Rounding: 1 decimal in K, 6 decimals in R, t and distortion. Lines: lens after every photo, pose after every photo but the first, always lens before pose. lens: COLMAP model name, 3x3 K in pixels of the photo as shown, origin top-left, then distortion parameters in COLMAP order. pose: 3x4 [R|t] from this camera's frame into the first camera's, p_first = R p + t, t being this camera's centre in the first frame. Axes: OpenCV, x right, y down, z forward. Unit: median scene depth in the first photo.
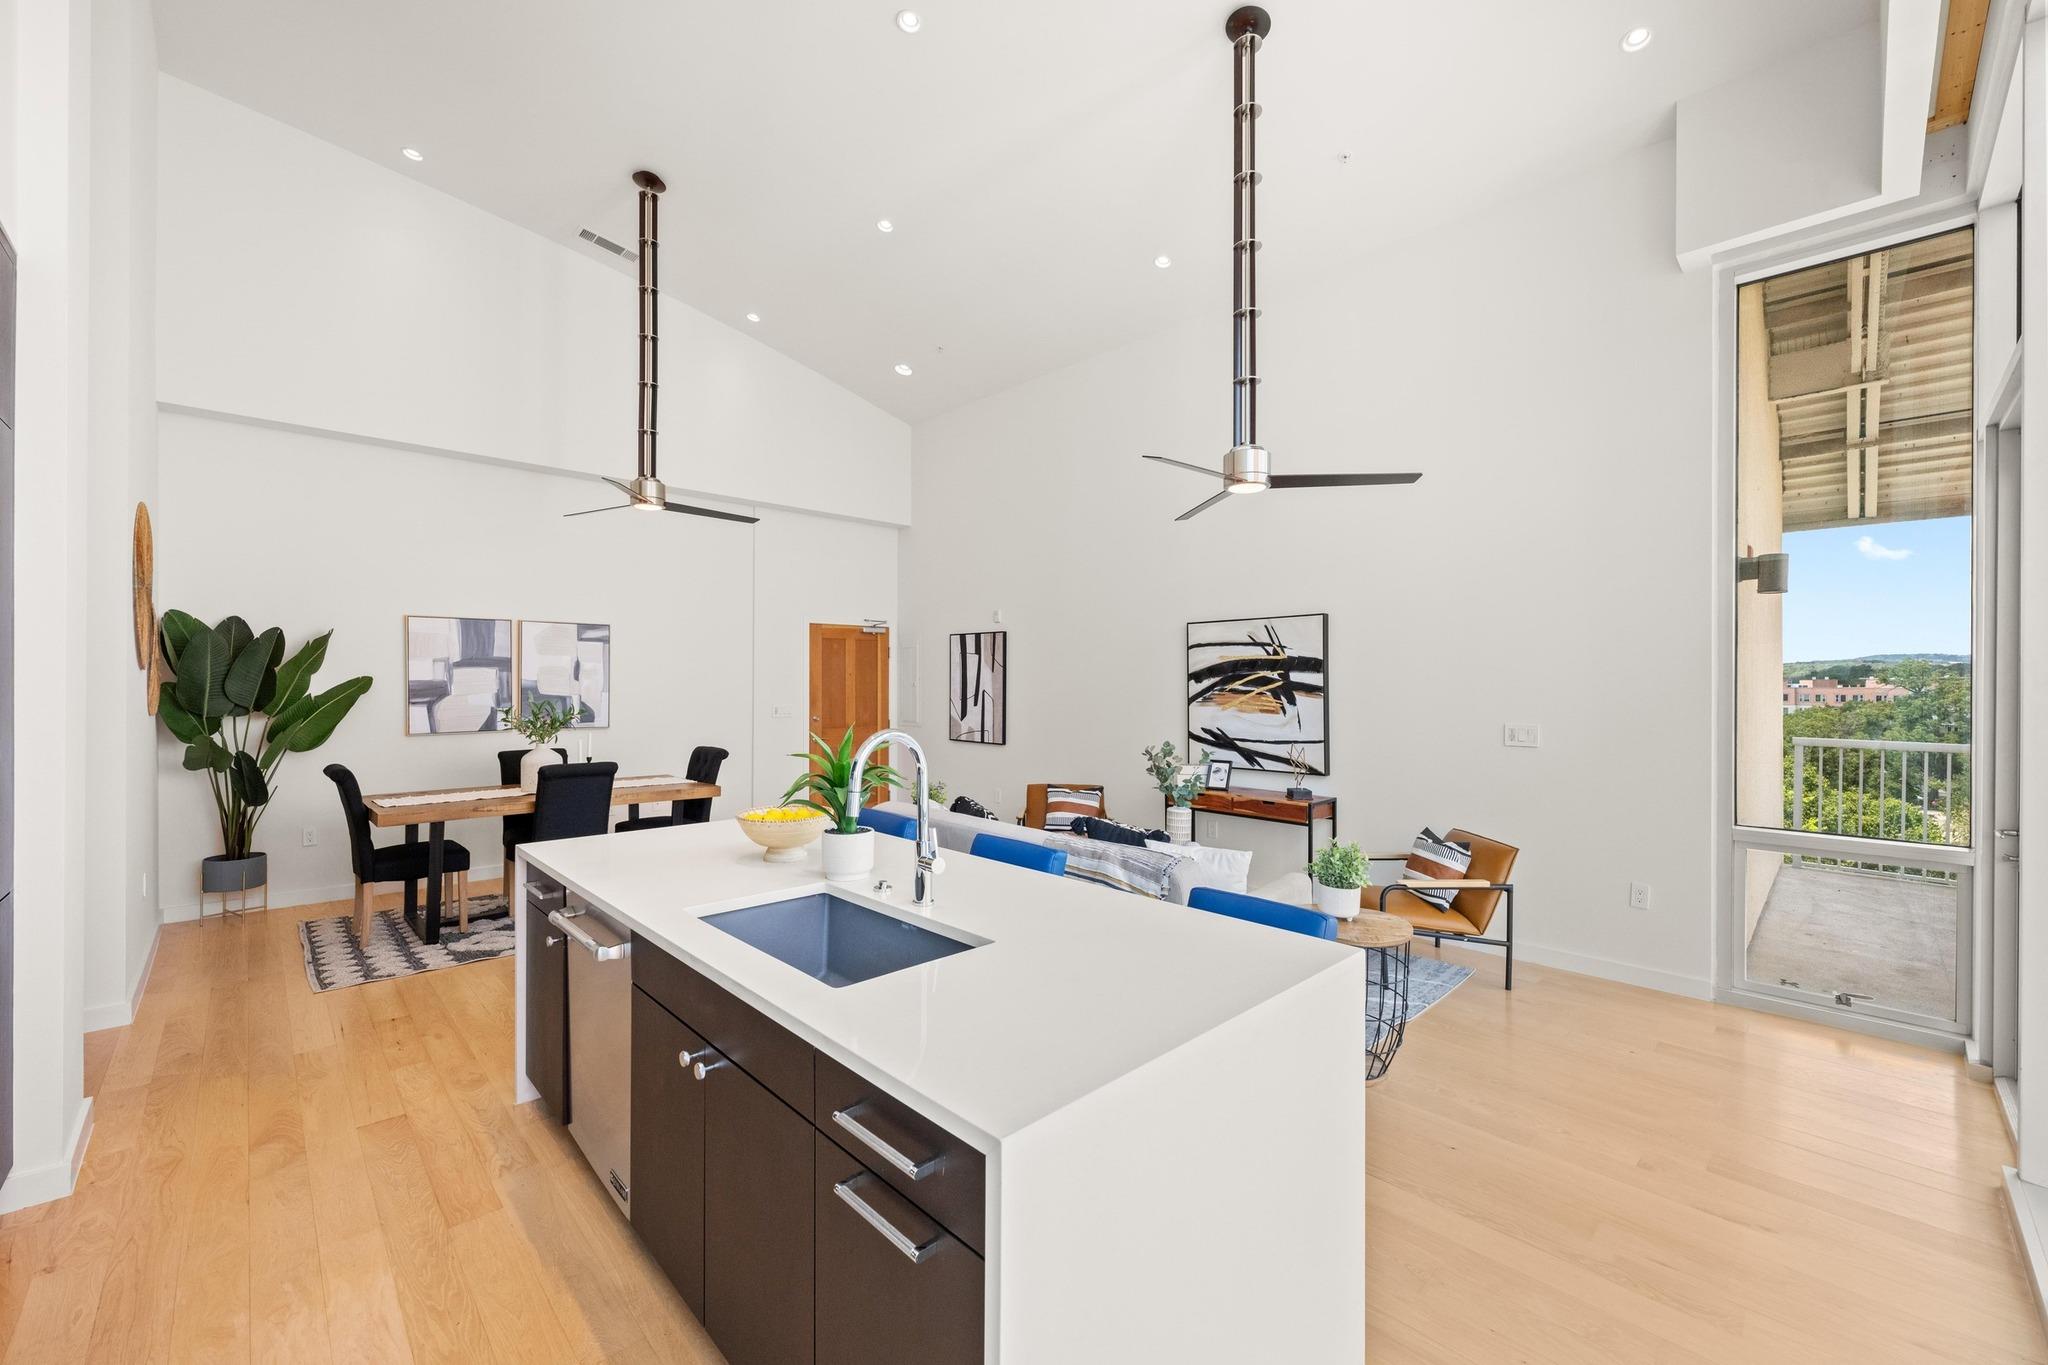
lens RADIAL K [[811.5, 0, 1021.7], [0, 811.5, 681.8], [0, 0, 1]] dist [-0.000631, 0.000488]
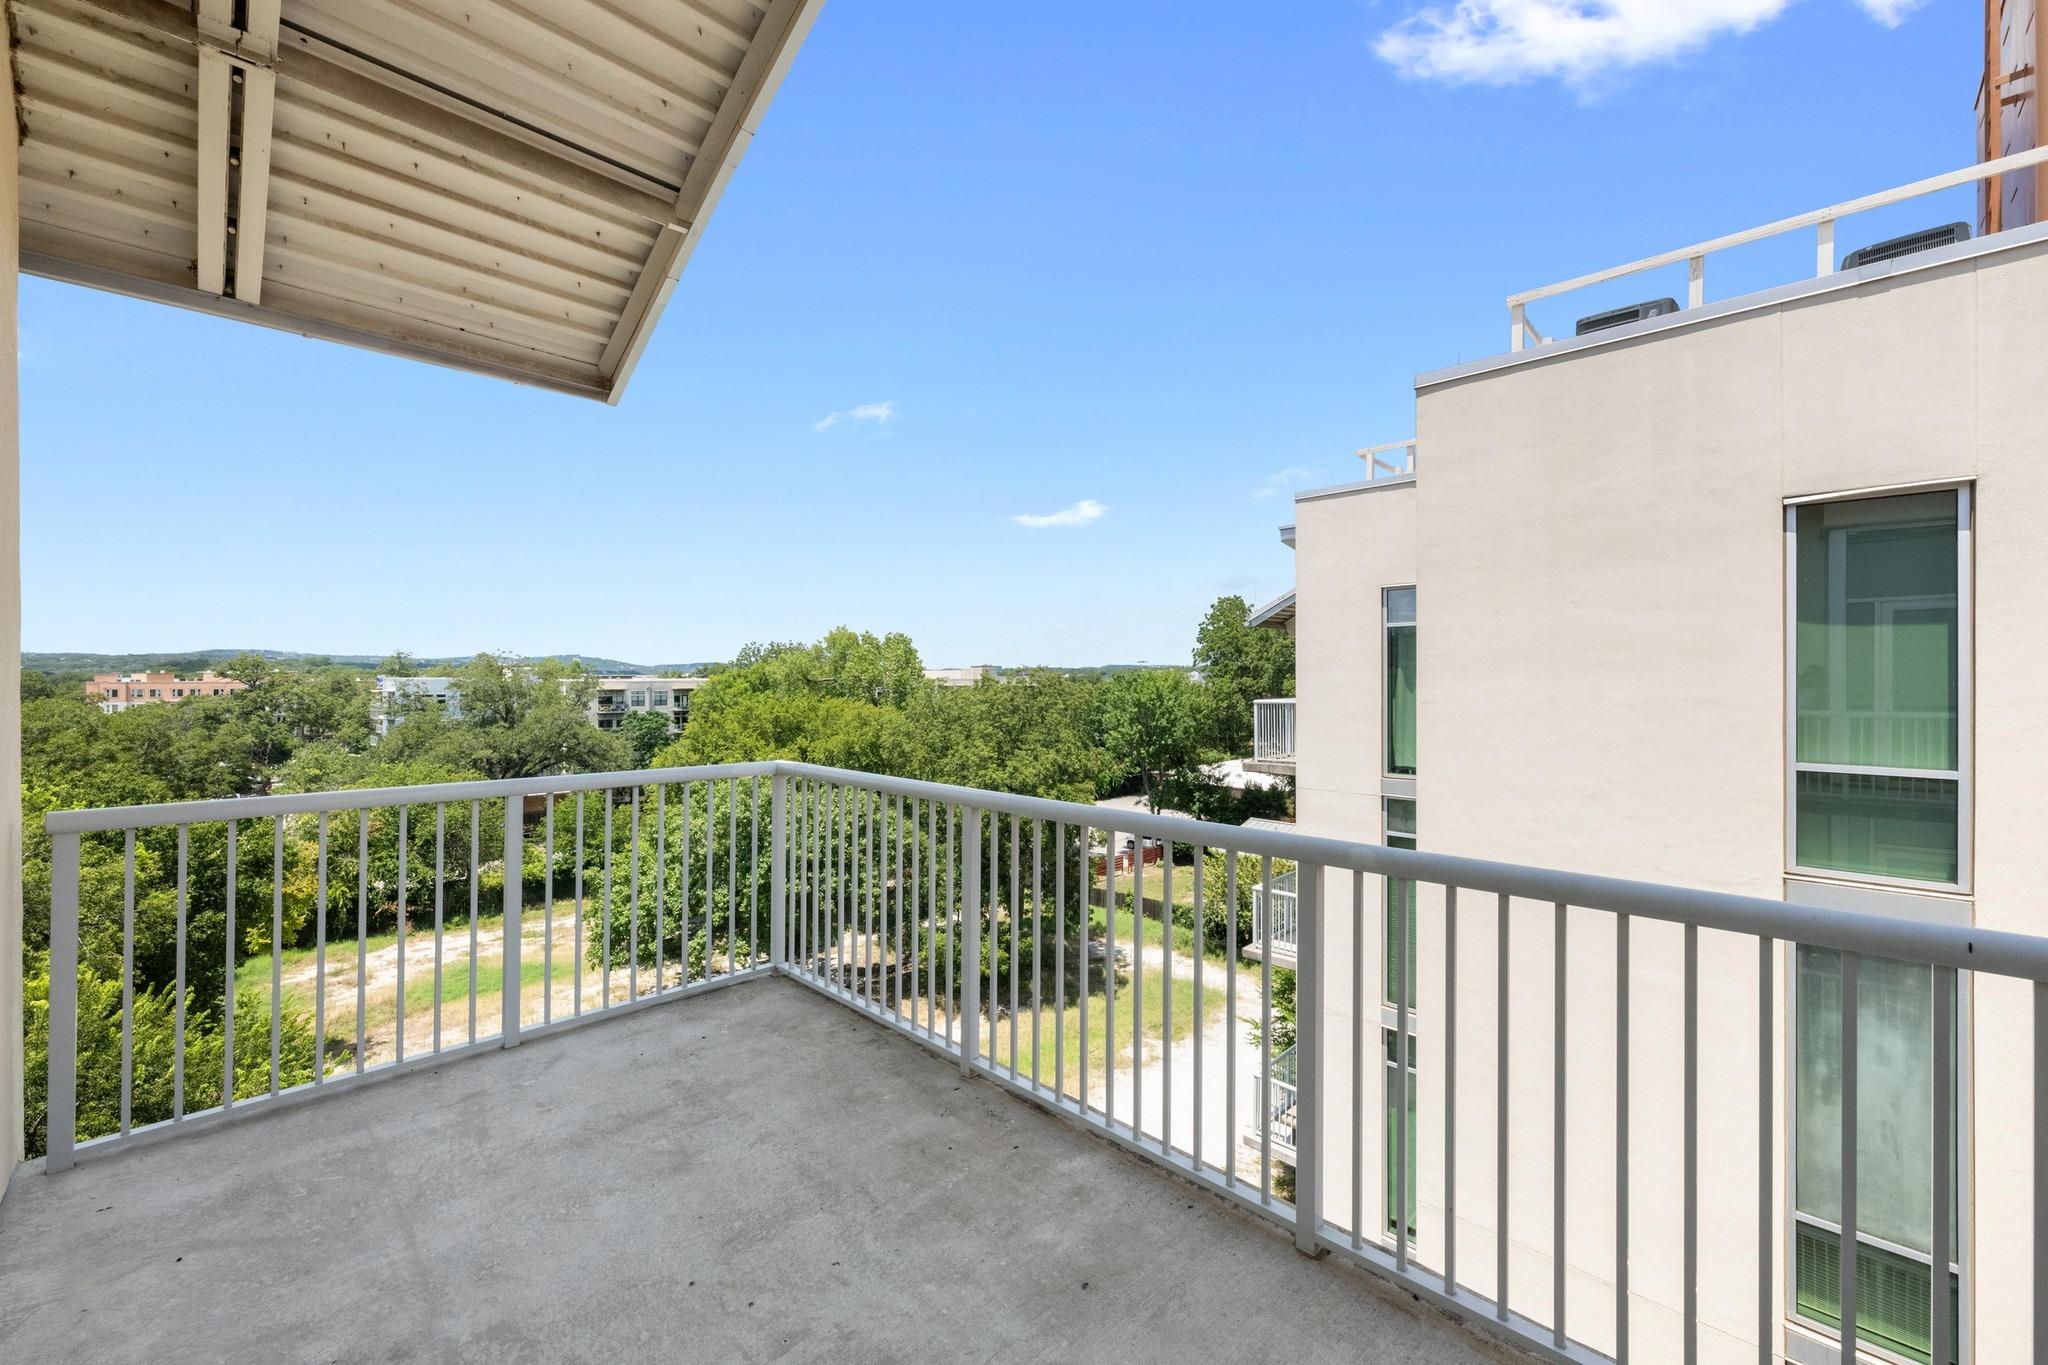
lens RADIAL K [[811.5, 0, 1024.2], [0, 811.5, 673.9], [0, 0, 1]] dist [-0.000631, 0.000488]
pose [[-0.025902, 0.002351, 0.999662, 0.537614], [-0.000164, 0.999997, -0.002356, 0.007680], [-0.999664, -0.000225, -0.025901, 0.533828]]
